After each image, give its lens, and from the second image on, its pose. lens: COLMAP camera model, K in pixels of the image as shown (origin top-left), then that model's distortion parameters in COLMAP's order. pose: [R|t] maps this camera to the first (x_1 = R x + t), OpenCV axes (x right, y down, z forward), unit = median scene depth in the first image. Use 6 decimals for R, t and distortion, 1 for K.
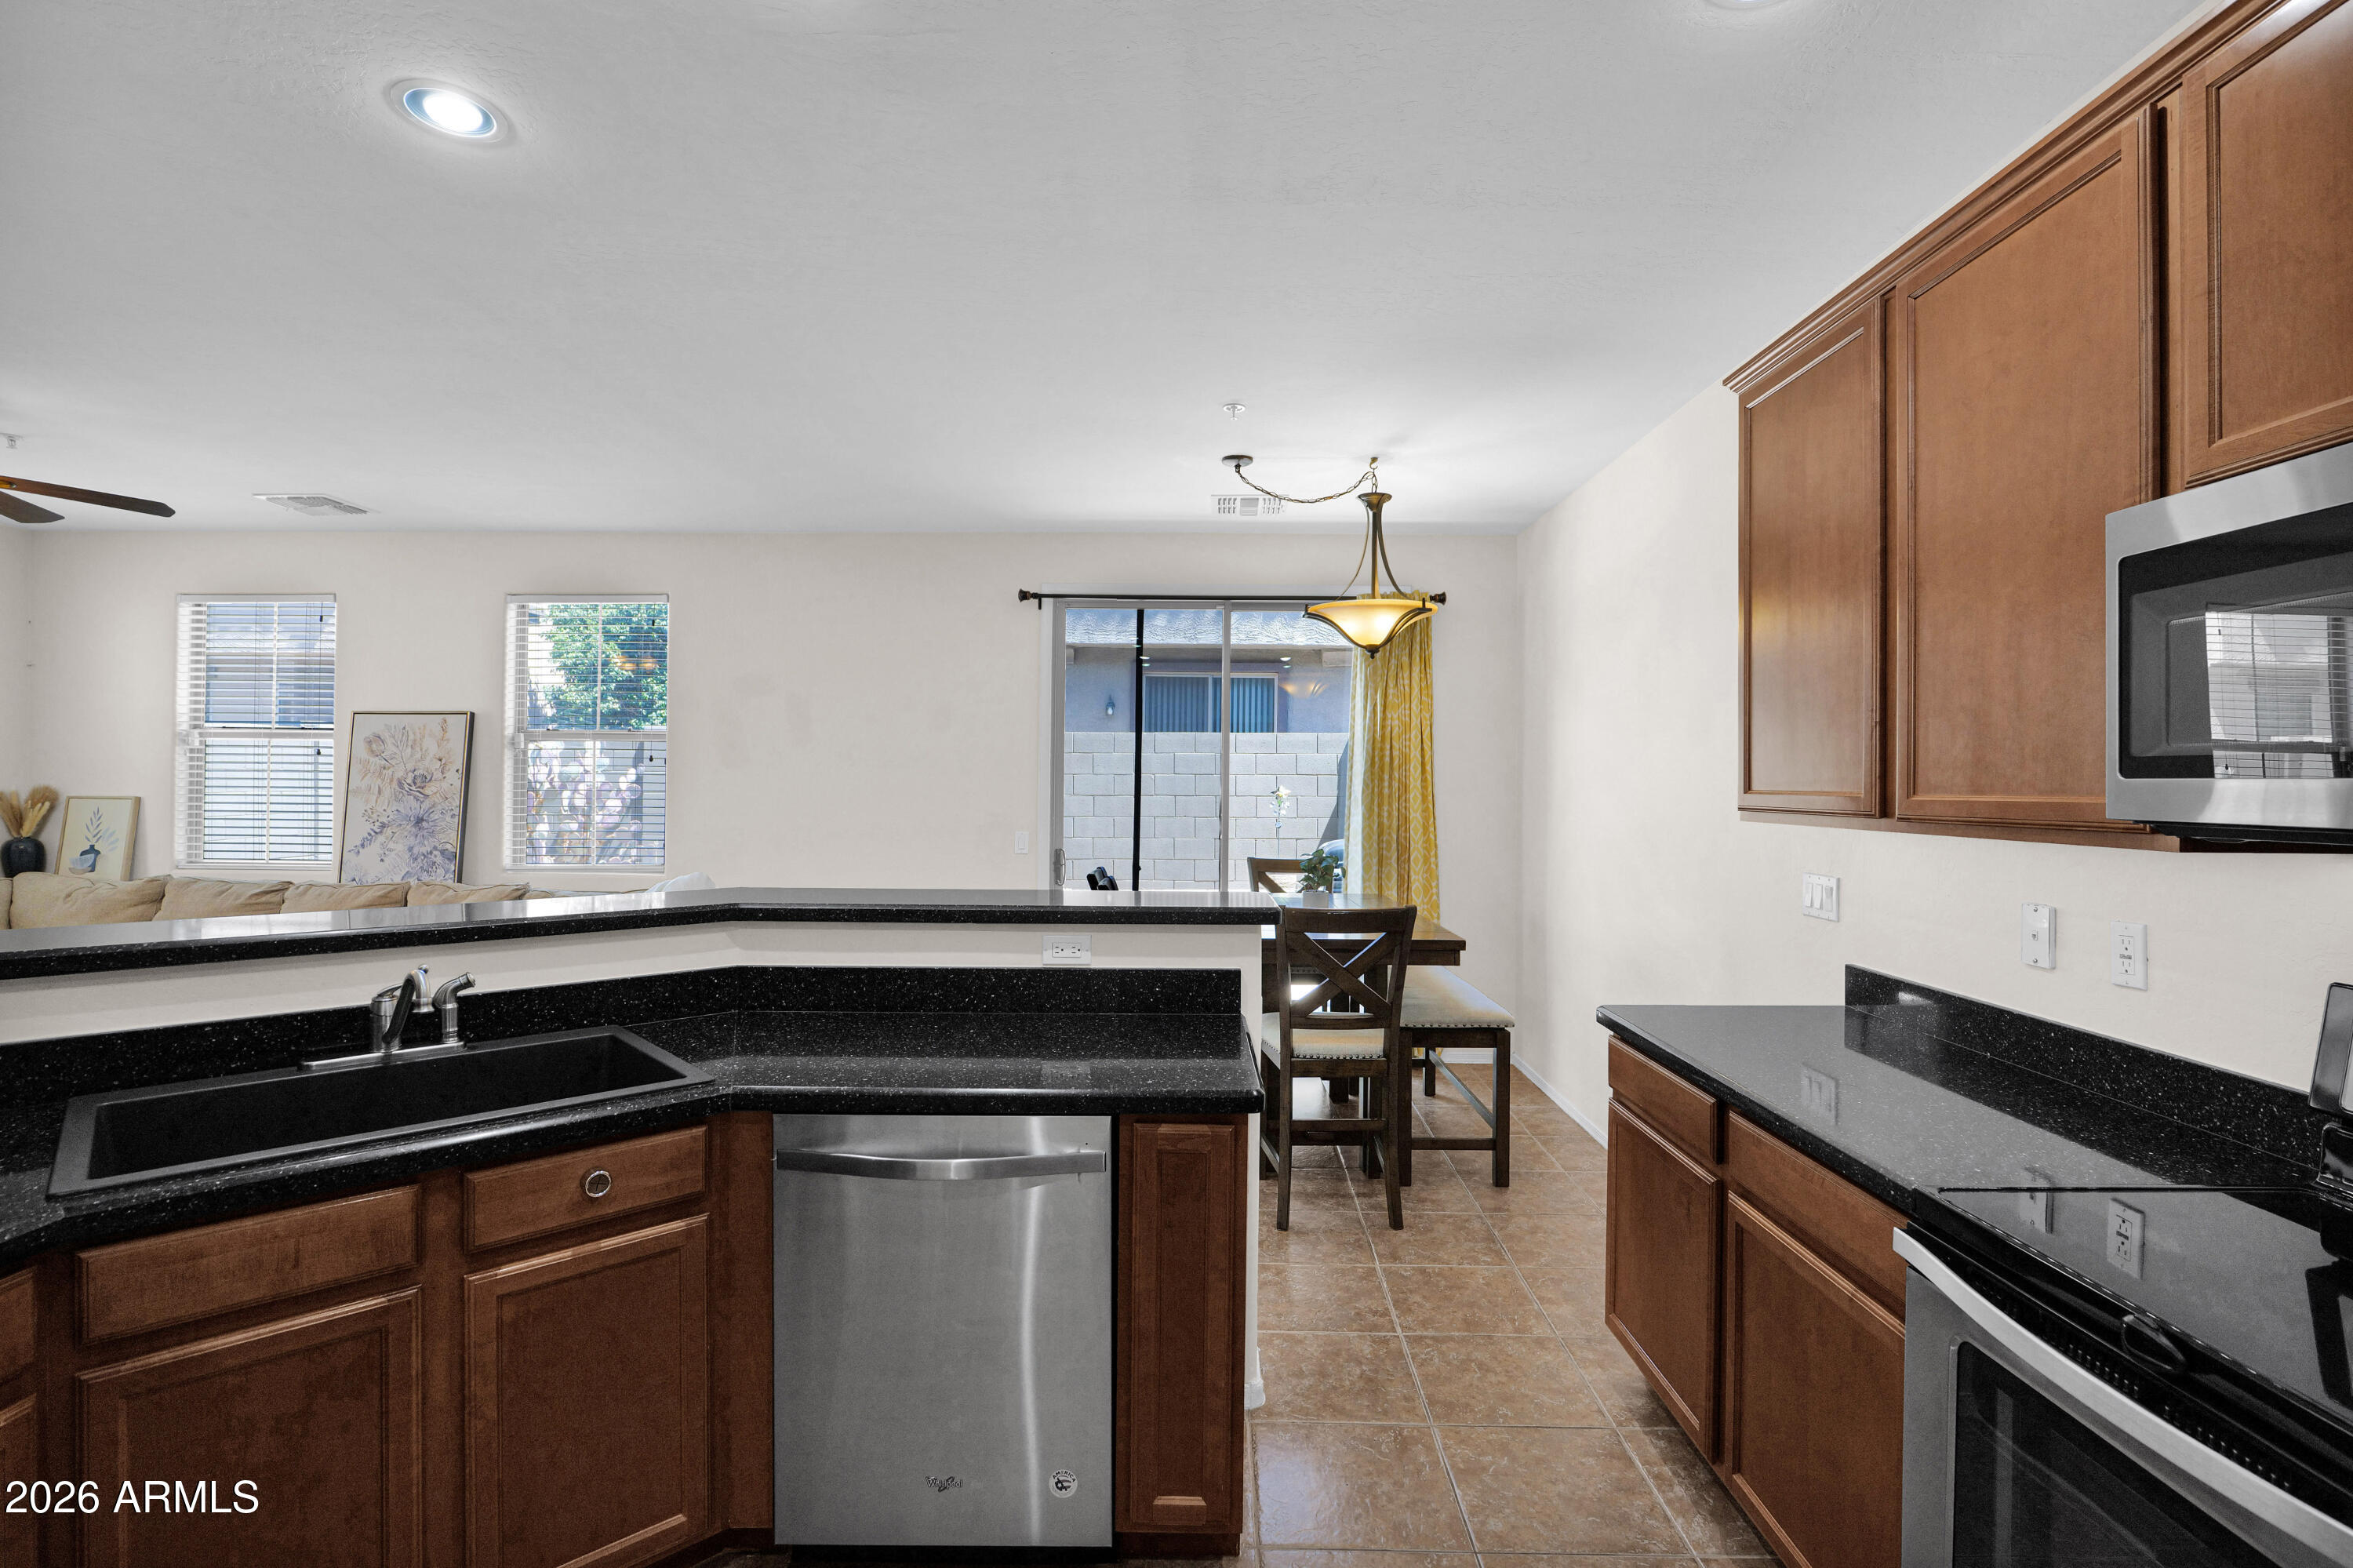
lens RADIAL K [[1100.1, 0, 1181.4], [0, 1100.1, 775.3], [0, 0, 1]] dist [-0.026405, 0.006218]
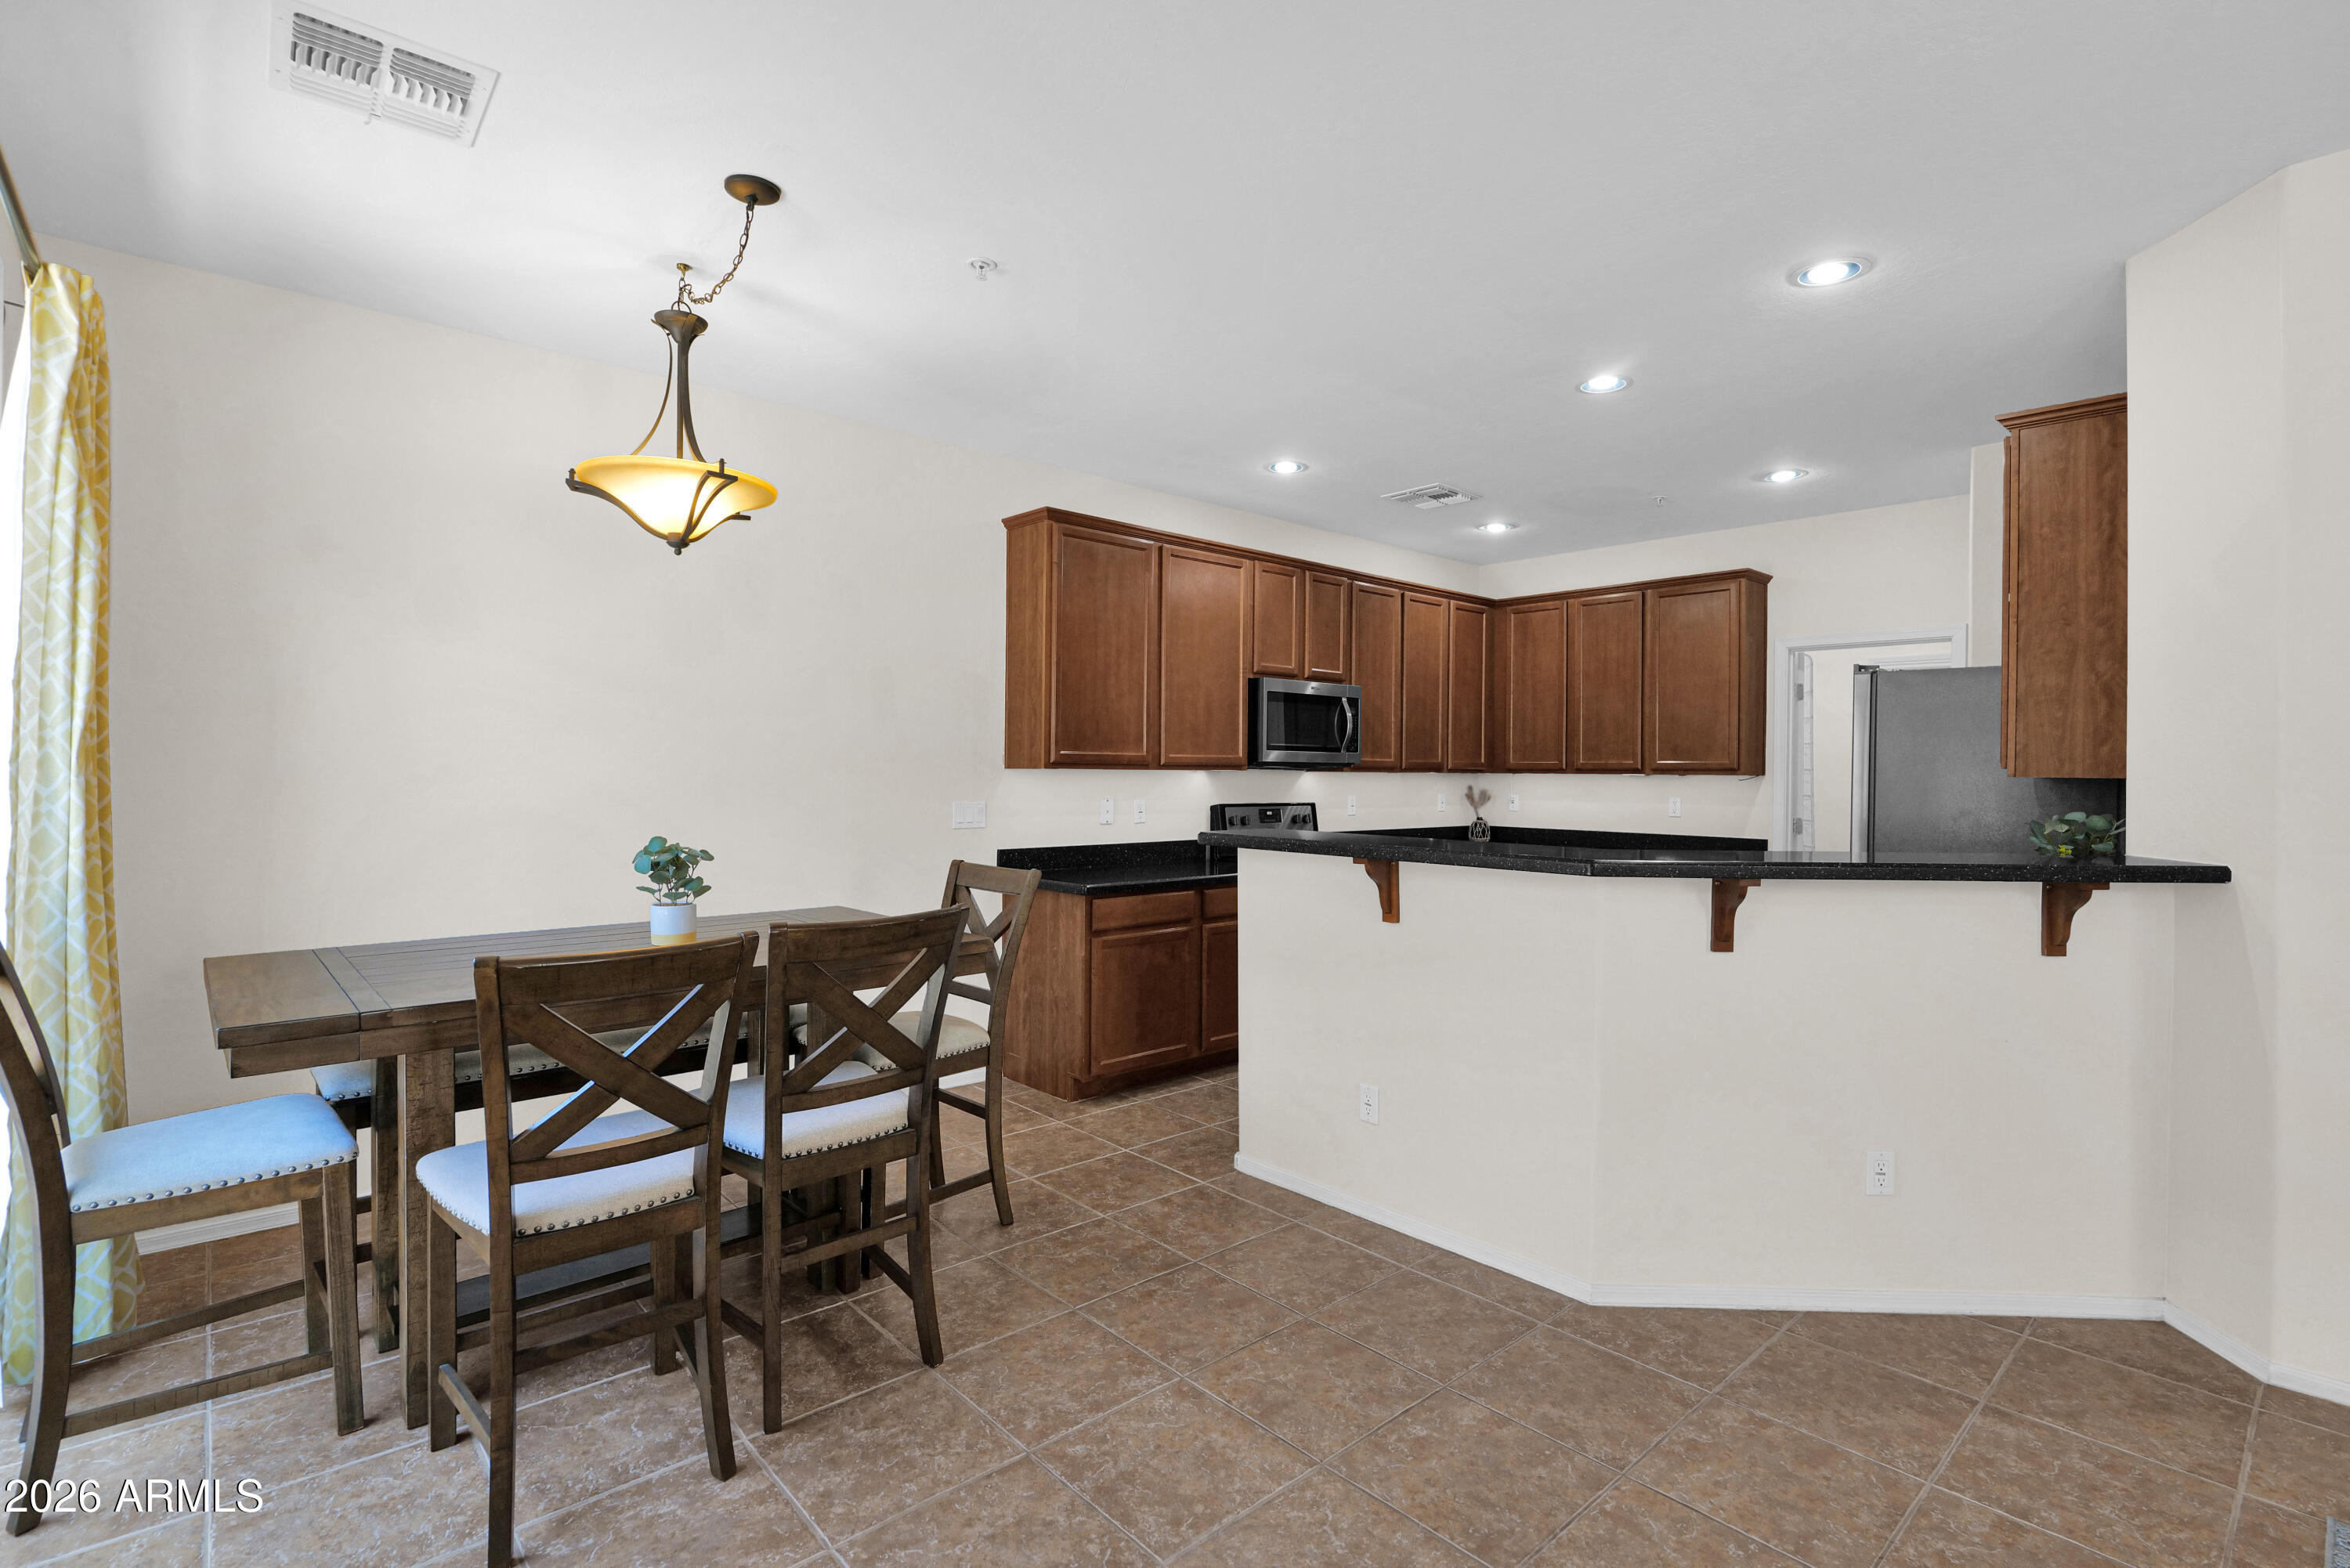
lens RADIAL K [[1098.5, 0, 1179.9], [0, 1098.5, 775.3], [0, 0, 1]] dist [-0.026405, 0.006218]
pose [[-0.676807, -0.020664, 0.735870, -0.618589], [-0.018919, 0.999764, 0.010674, 0.019563], [-0.735917, -0.006698, -0.677038, 1.377805]]
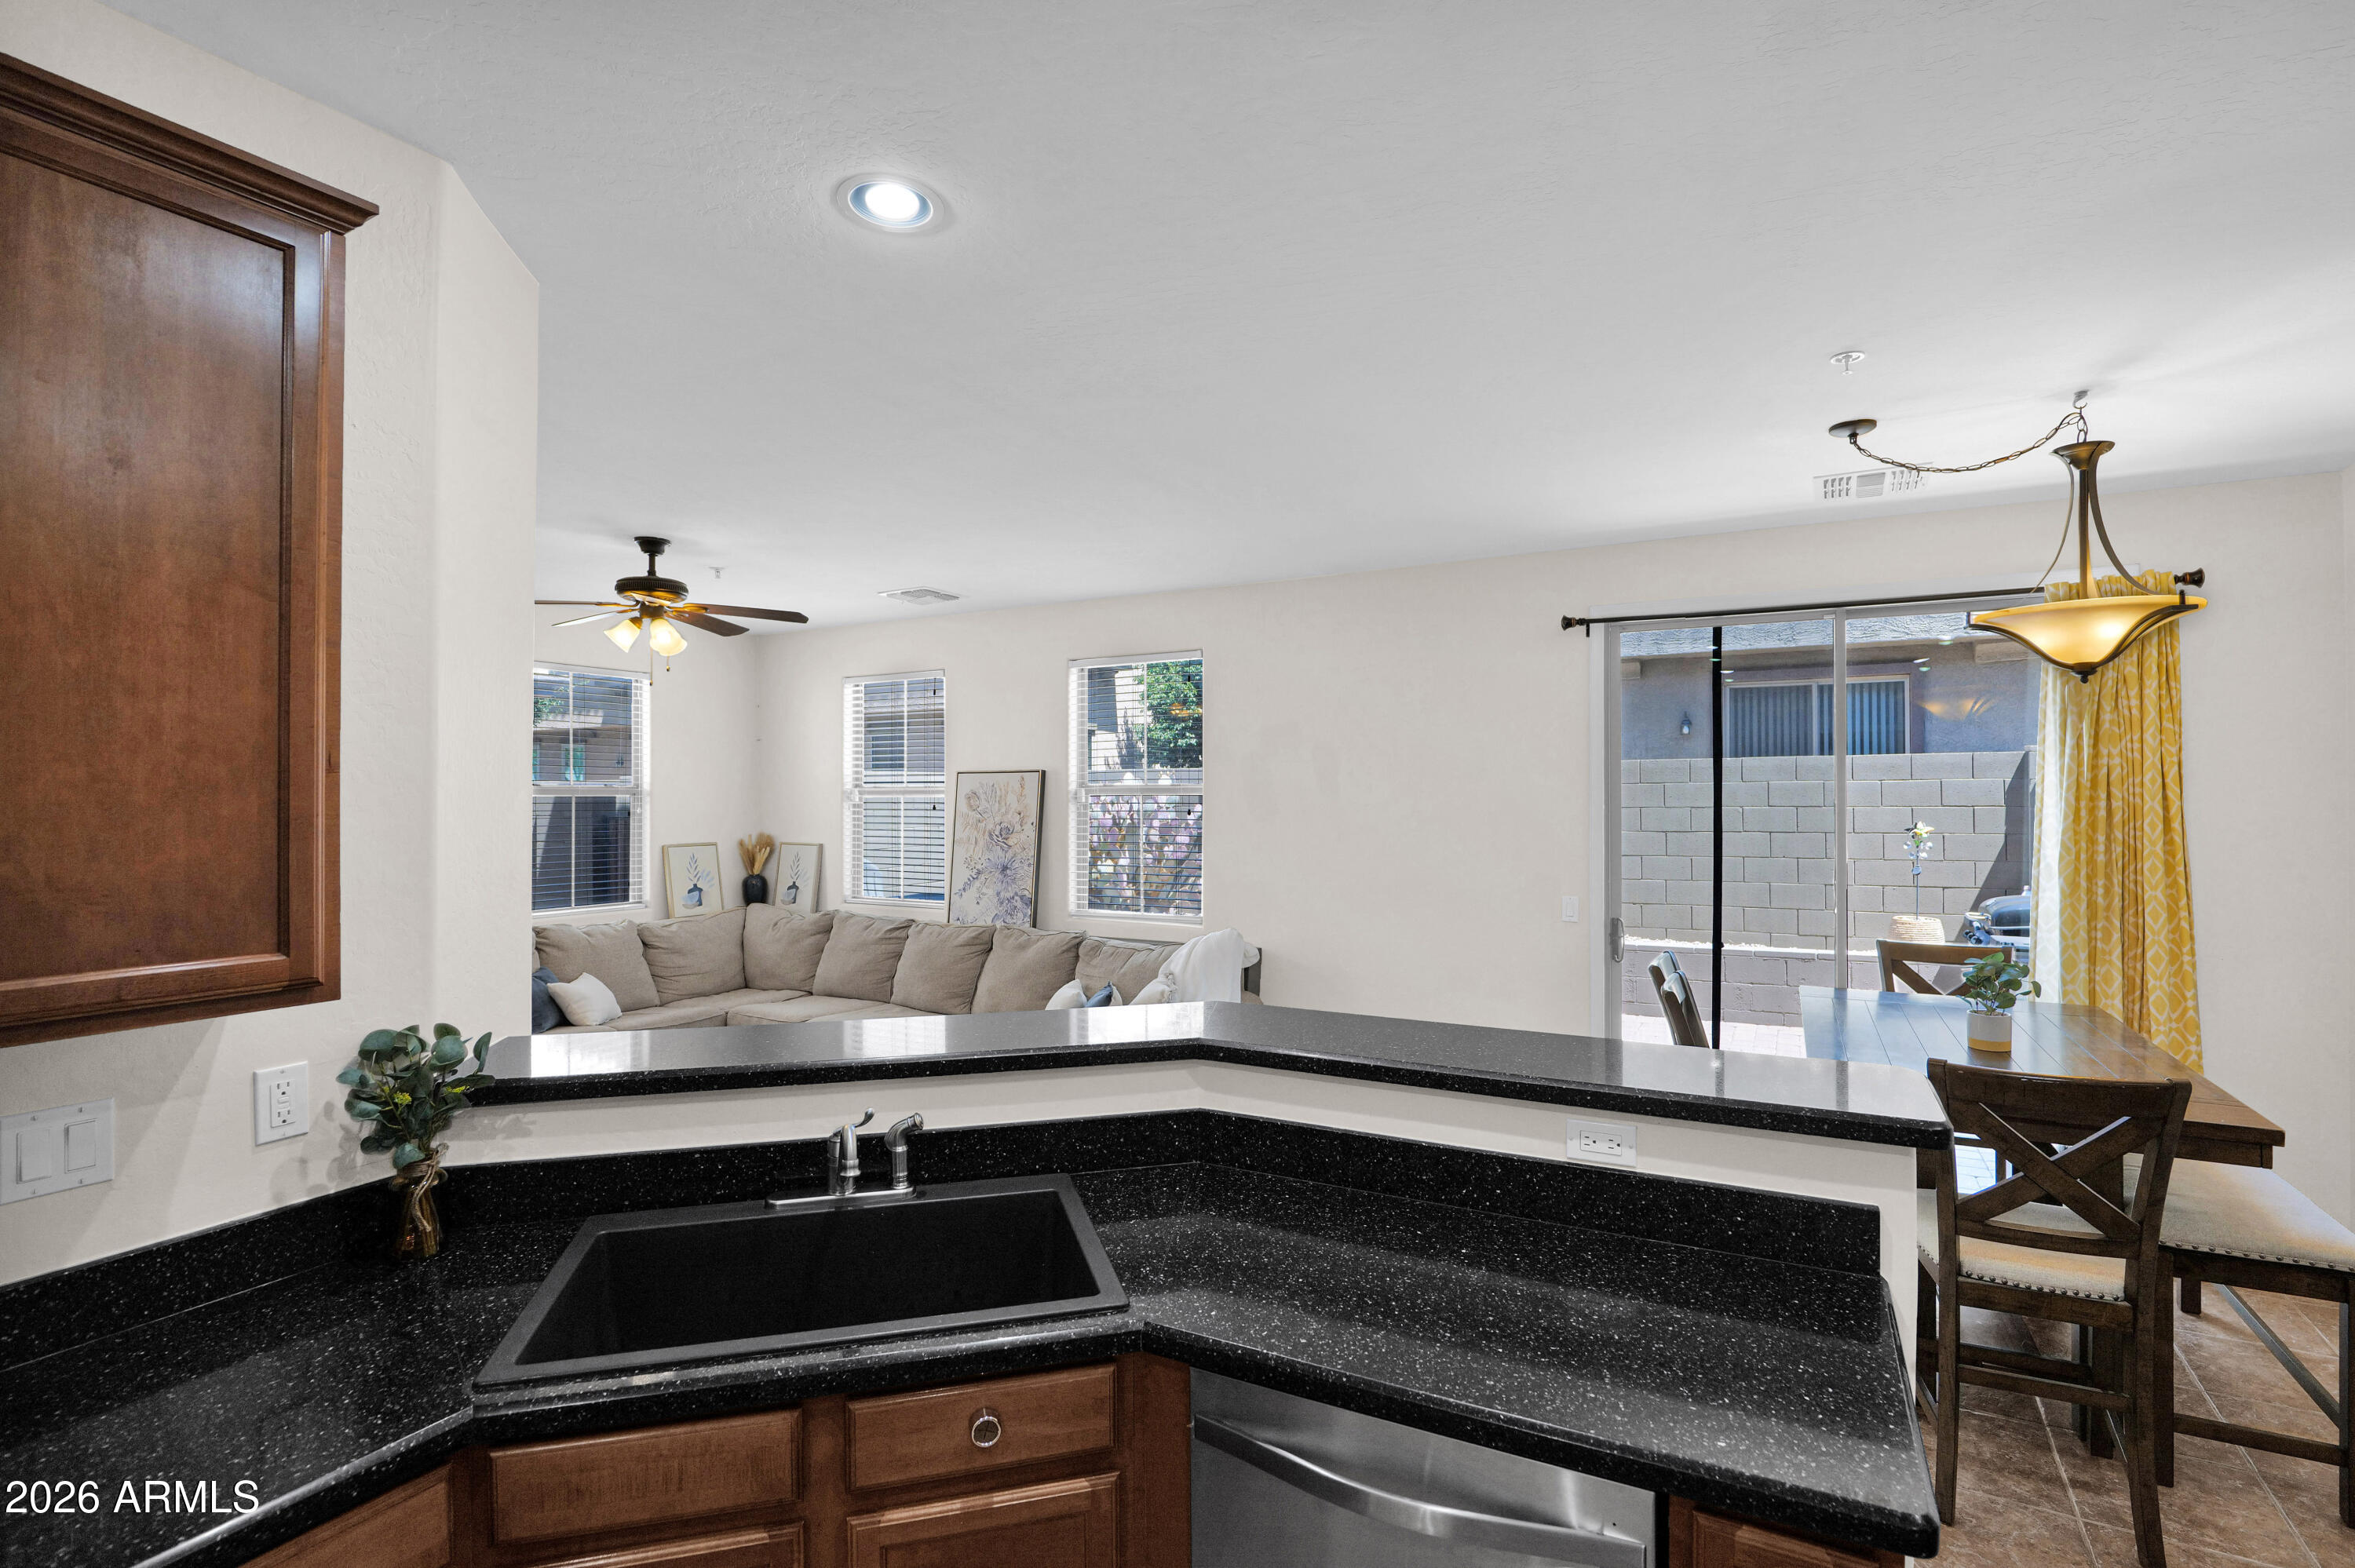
lens RADIAL K [[1086.2, 0, 1196.3], [0, 1086.2, 782.0], [0, 0, 1]] dist [-0.024109, 0.004327]
pose [[0.879916, -0.015127, -0.474888, 0.002175], [0.013612, 0.999885, -0.006628, -0.052180], [0.474934, -0.000632, 0.880021, 0.160542]]
